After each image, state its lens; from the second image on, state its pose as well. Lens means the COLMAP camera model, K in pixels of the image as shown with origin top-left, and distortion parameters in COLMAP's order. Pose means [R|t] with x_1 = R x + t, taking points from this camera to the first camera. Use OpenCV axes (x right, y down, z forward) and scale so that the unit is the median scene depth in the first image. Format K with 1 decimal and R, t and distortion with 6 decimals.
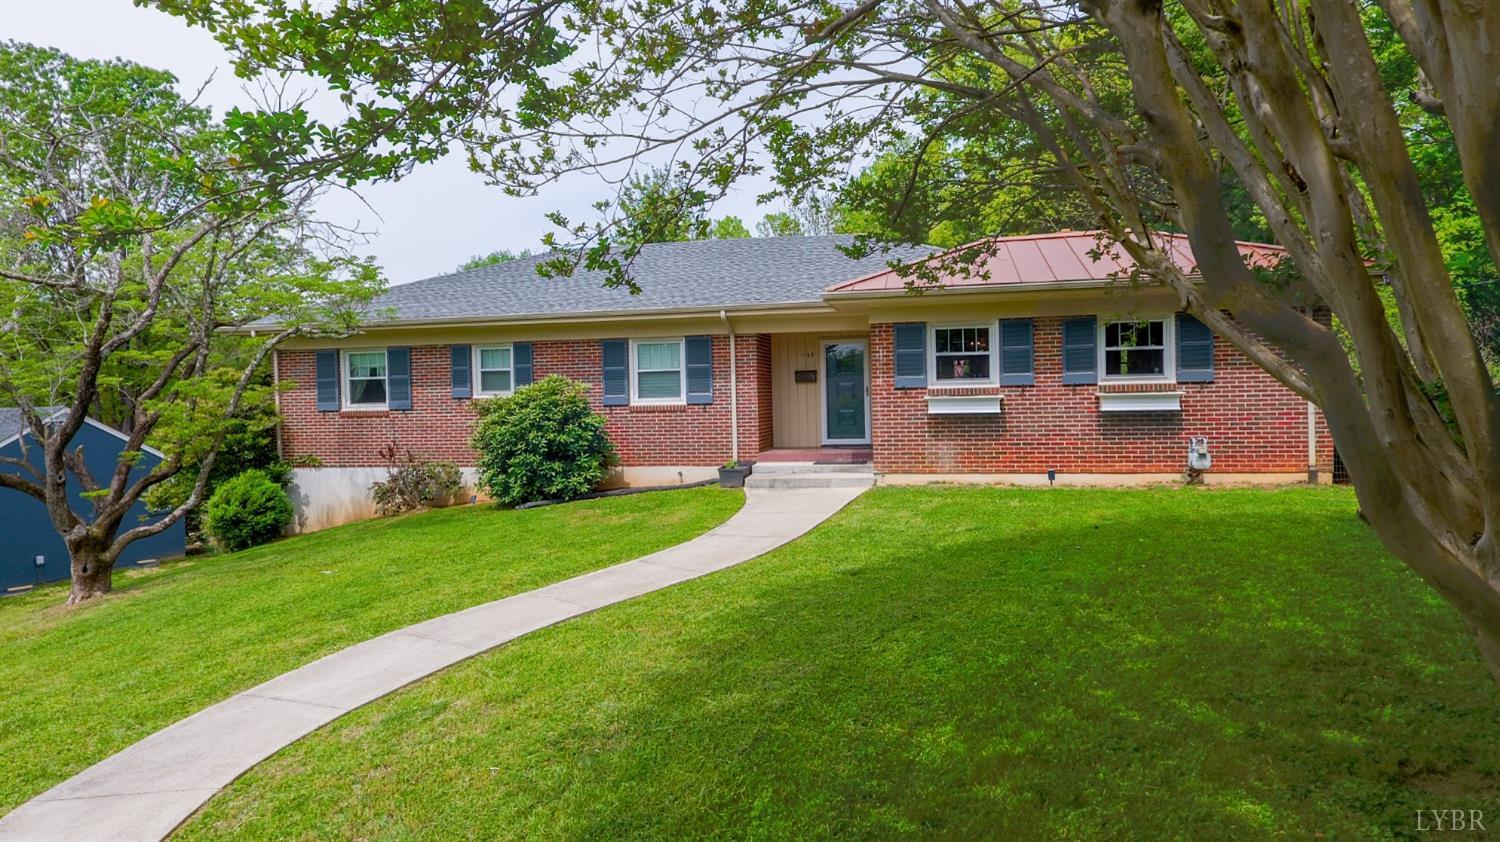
lens RADIAL K [[890.1, 0, 748.6], [0, 890.1, 426.0], [0, 0, 1]] dist [-0.000651, -0.000980]
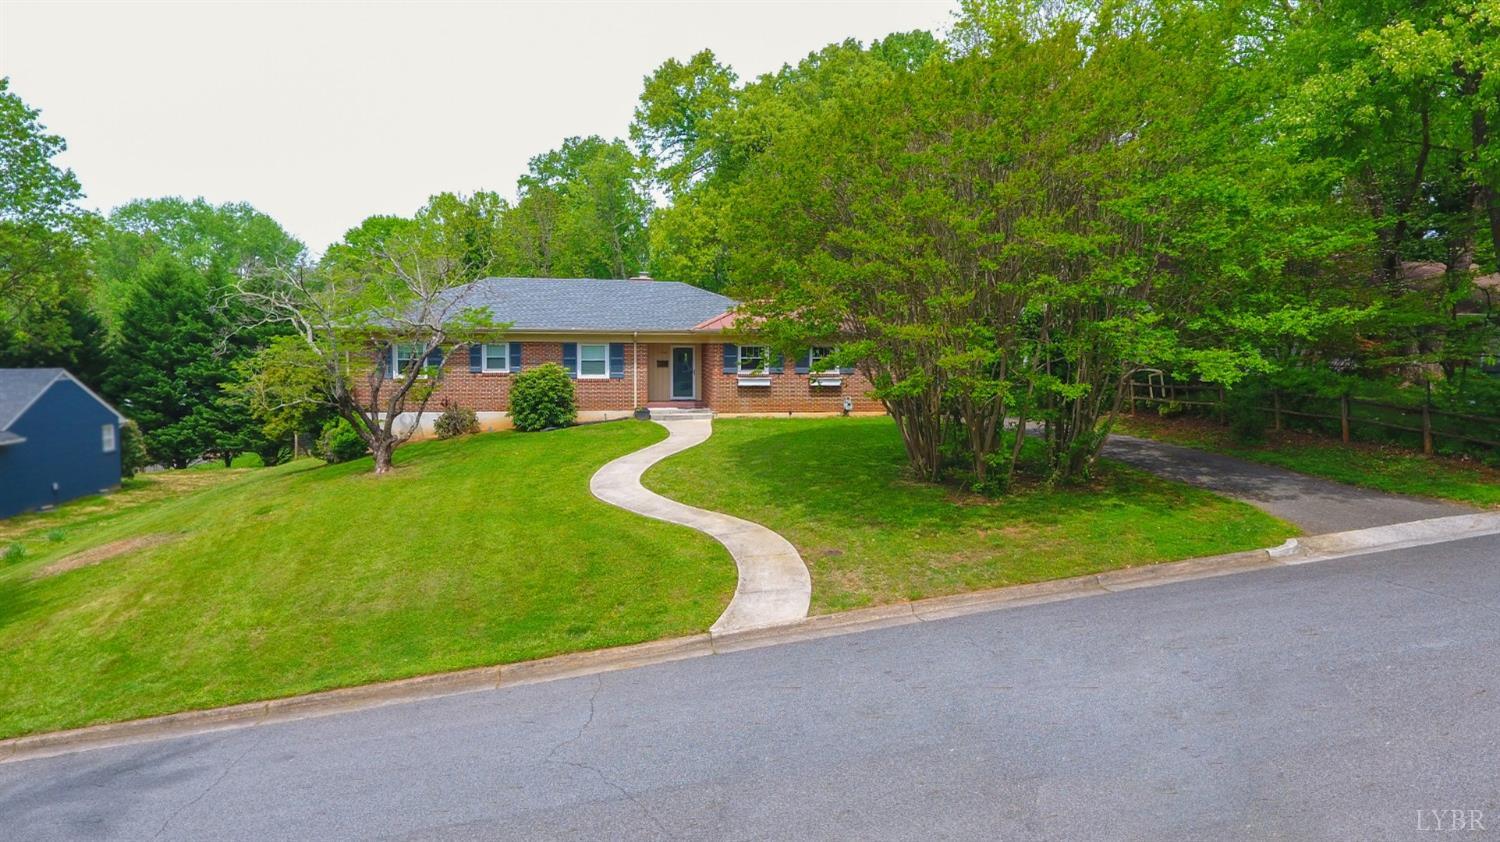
lens RADIAL K [[890.1, 0, 746.9], [0, 890.1, 420.0], [0, 0, 1]] dist [-0.000651, -0.000980]
pose [[0.924242, -0.006891, 0.381744, -0.539860], [-0.009920, 0.999066, 0.042054, -0.018450], [-0.381678, -0.042655, 0.923311, -0.911001]]
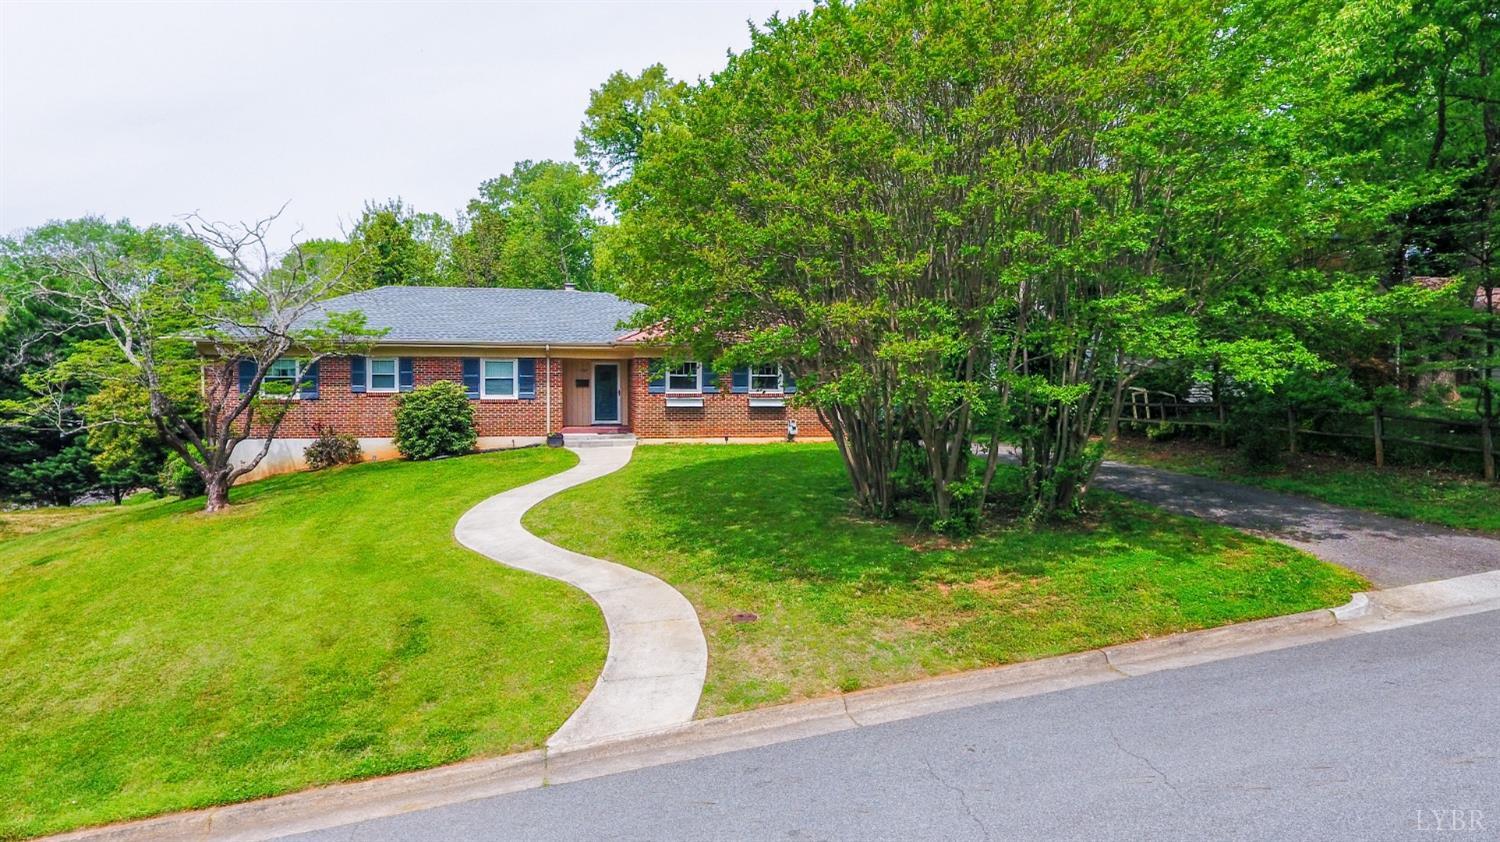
lens RADIAL K [[890.1, 0, 747.4], [0, 890.1, 410.8], [0, 0, 1]] dist [-0.000651, -0.000980]
pose [[0.909684, 0.009173, 0.415201, -0.376367], [-0.007102, 0.999953, -0.006531, 0.005543], [-0.415241, 0.002992, 0.909706, -0.703821]]
